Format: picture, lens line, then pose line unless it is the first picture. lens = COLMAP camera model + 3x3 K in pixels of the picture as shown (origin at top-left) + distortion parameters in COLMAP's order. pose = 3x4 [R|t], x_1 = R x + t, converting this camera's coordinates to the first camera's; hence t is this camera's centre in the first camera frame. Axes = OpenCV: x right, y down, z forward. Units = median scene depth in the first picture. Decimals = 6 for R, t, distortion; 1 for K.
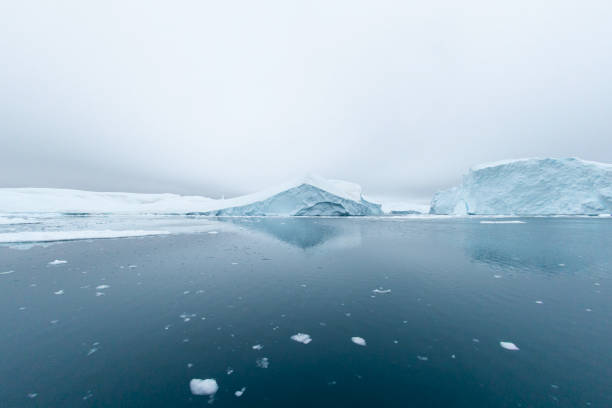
lens RADIAL K [[240.8, 0, 308.3], [0, 240.8, 208.0], [0, 0, 1]] dist [0.015610, 0.000408]
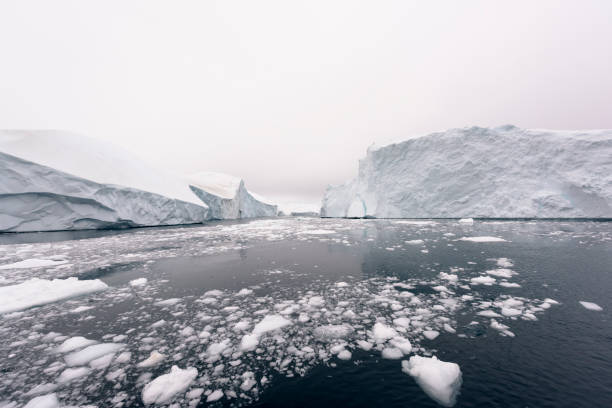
lens RADIAL K [[240.8, 0, 304.8], [0, 240.8, 206.0], [0, 0, 1]] dist [0.015610, 0.000408]
pose [[0.940569, -0.001564, 0.339600, 0.329483], [0.006613, 0.999884, -0.013712, 0.002594], [-0.339539, 0.015143, 0.940470, 0.517564]]
